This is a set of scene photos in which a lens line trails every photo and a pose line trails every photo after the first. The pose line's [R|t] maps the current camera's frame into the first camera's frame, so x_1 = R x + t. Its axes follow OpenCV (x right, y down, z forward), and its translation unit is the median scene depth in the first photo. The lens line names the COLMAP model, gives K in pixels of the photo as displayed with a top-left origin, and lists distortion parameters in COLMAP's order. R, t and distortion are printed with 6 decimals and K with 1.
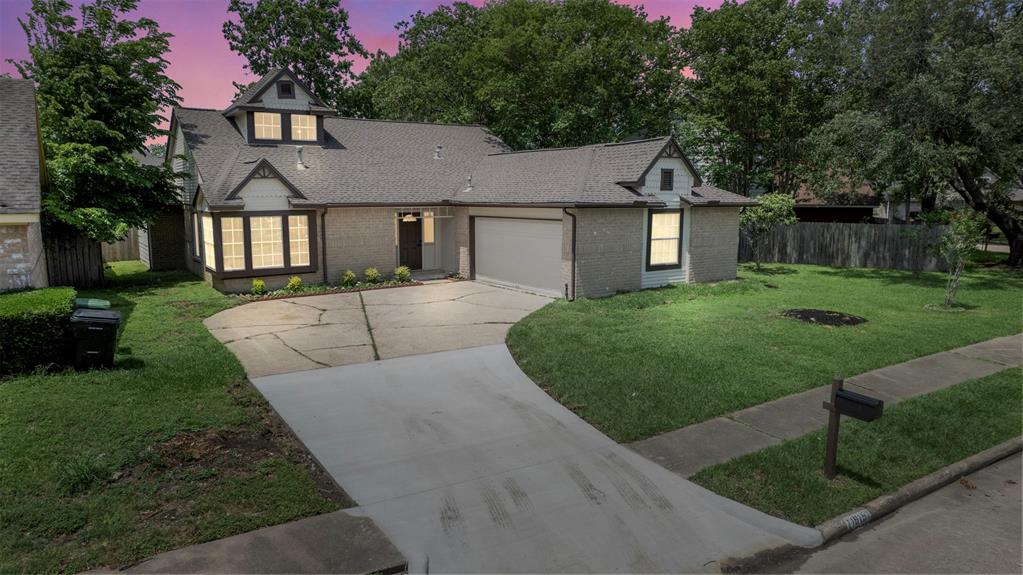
lens RADIAL K [[651.7, 0, 511.5], [0, 651.7, 287.5], [0, 0, 1]] dist [-0.040010, 0.002109]
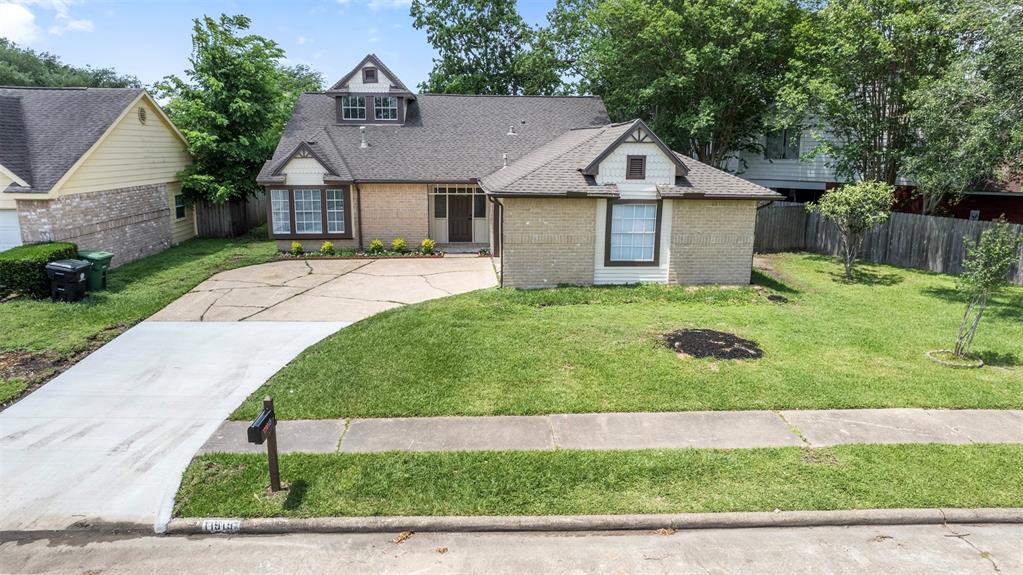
lens RADIAL K [[668.4, 0, 511.5], [0, 668.4, 287.5], [0, 0, 1]] dist [-0.037715, 0.004285]
pose [[0.869783, 0.112322, -0.480481, 0.559512], [-0.080055, 0.992968, 0.087209, -0.068216], [0.486898, -0.037388, 0.872659, 0.105034]]
